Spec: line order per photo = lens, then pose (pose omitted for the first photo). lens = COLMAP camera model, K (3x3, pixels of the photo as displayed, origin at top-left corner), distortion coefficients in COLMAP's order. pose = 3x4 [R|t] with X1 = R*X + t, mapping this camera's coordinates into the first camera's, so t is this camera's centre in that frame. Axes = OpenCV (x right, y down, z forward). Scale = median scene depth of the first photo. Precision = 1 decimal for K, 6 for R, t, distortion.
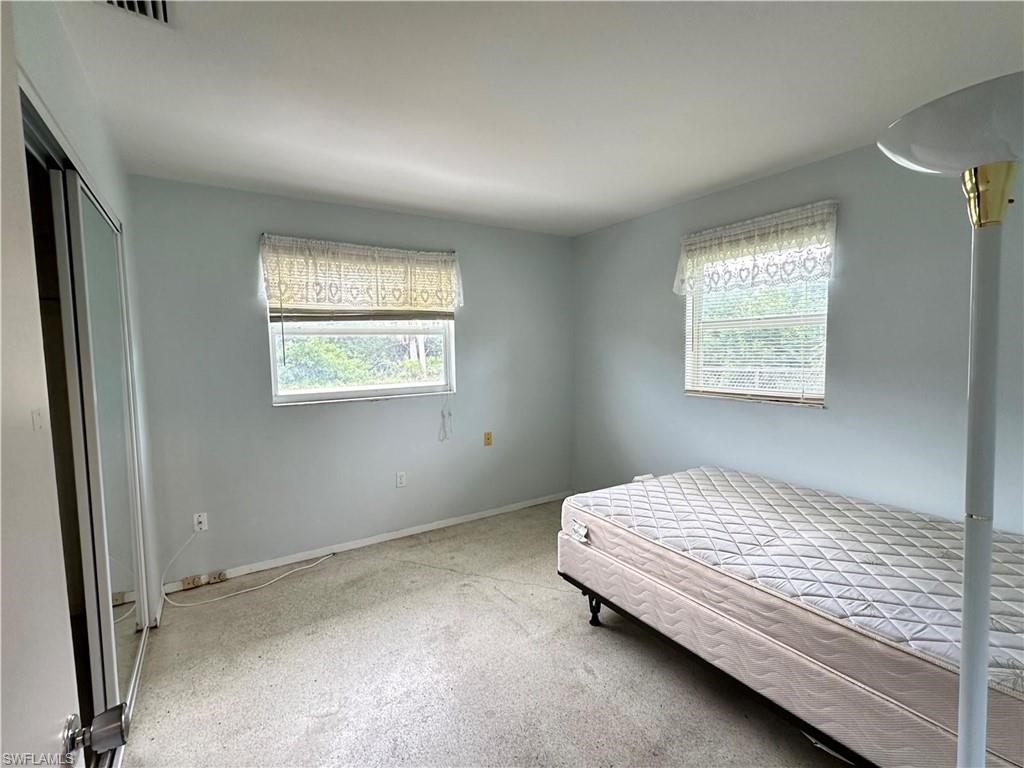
lens RADIAL K [[474.5, 0, 509.3], [0, 474.5, 380.9], [0, 0, 1]] dist [-0.001721, 0.000023]
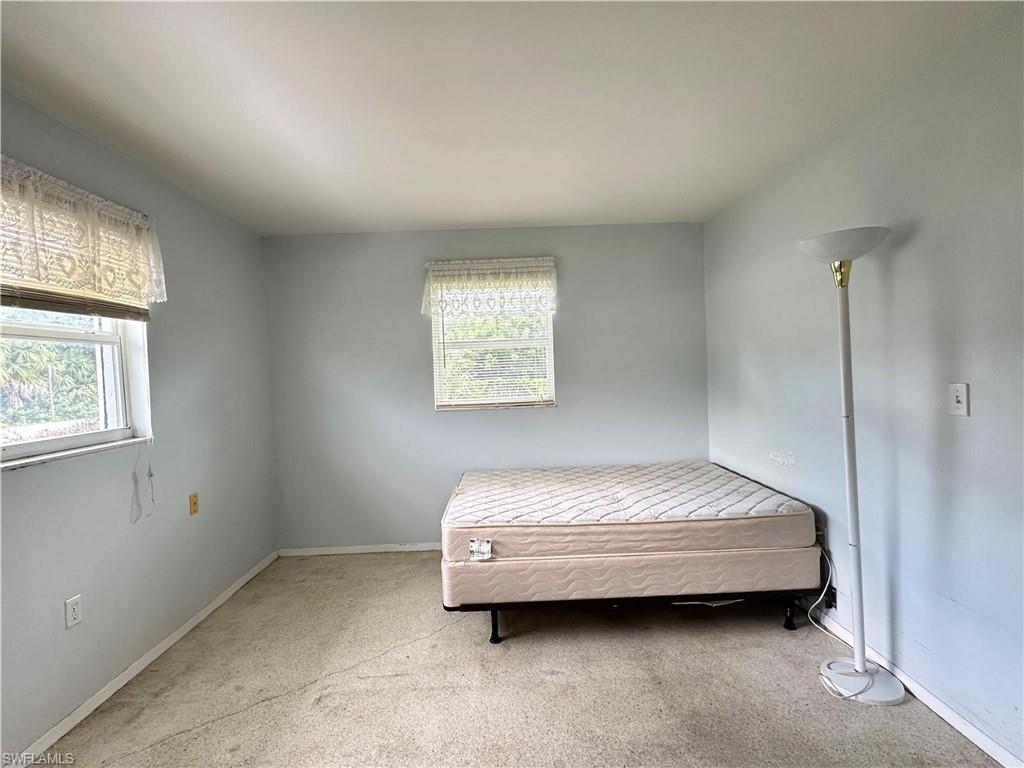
lens RADIAL K [[474.5, 0, 509.3], [0, 474.5, 380.9], [0, 0, 1]] dist [-0.001721, 0.000023]
pose [[0.523655, -0.019774, 0.851701, -0.534252], [0.089008, 0.995529, -0.031613, 0.014461], [-0.847268, 0.092363, 0.523074, 0.365434]]
